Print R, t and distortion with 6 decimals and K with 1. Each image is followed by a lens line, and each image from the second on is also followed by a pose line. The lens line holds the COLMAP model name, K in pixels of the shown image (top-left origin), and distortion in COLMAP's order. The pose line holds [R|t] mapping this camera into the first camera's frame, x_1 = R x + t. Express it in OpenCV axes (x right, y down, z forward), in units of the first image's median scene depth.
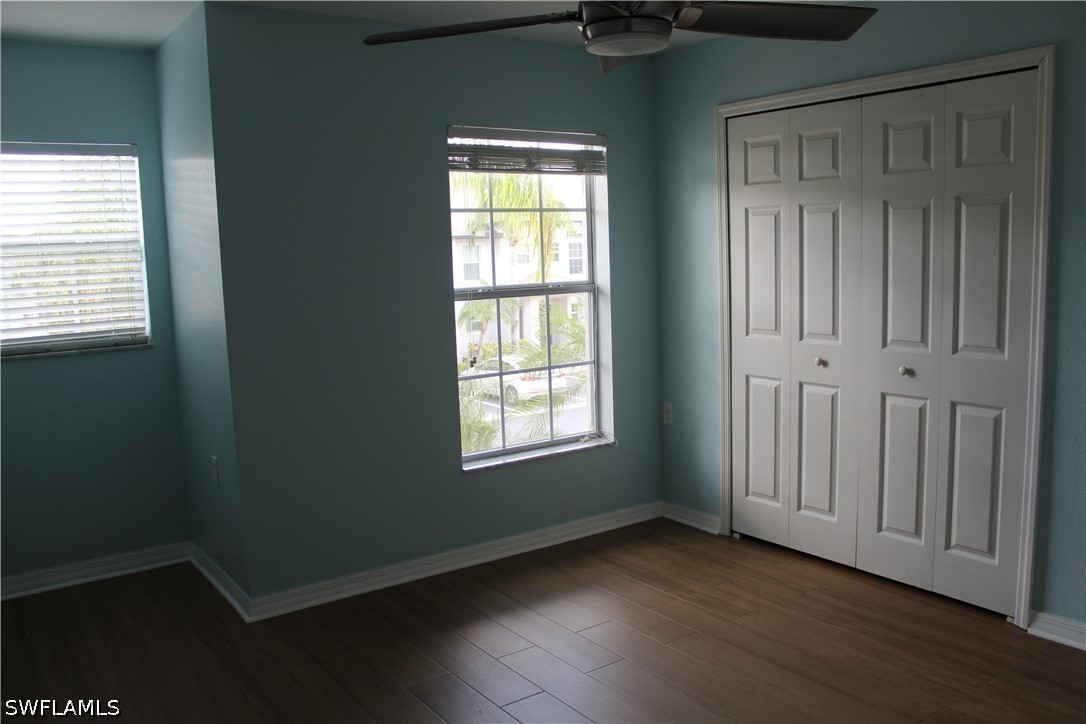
lens RADIAL K [[909.9, 0, 551.8], [0, 909.9, 362.9], [0, 0, 1]] dist [-0.161531, 0.150353]
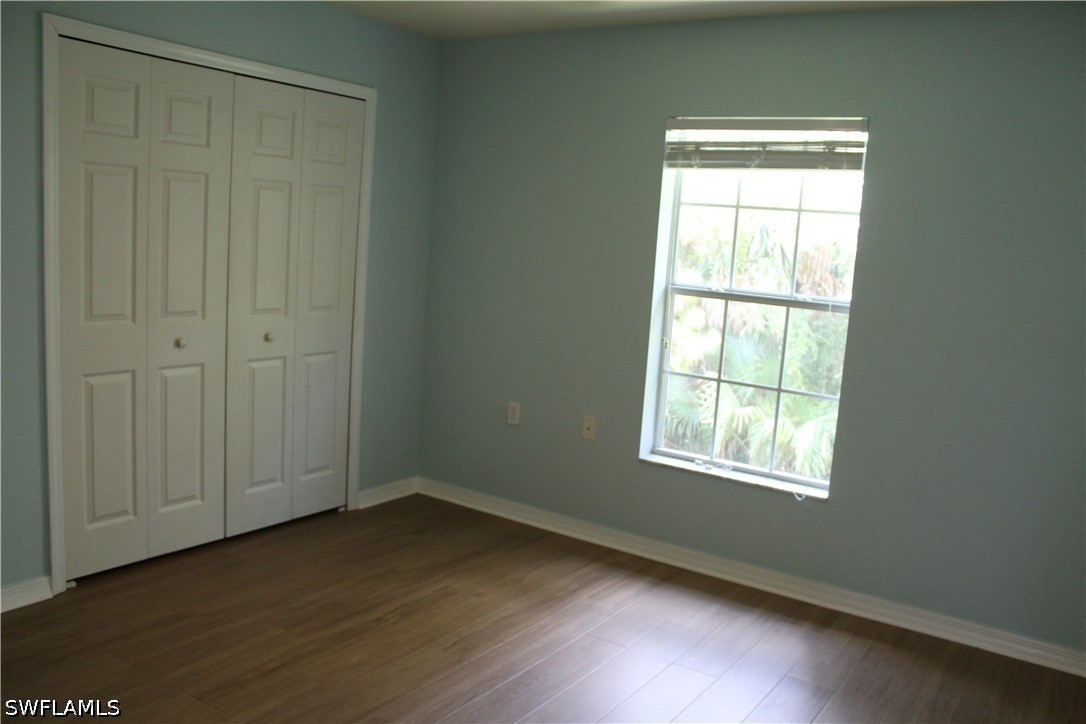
lens RADIAL K [[909.9, 0, 551.8], [0, 909.9, 362.9], [0, 0, 1]] dist [-0.161531, 0.150353]
pose [[0.331868, 0.194632, -0.923029, 0.793967], [-0.187837, 0.972523, 0.137533, -0.108704], [0.924435, 0.127736, 0.359309, 0.527642]]
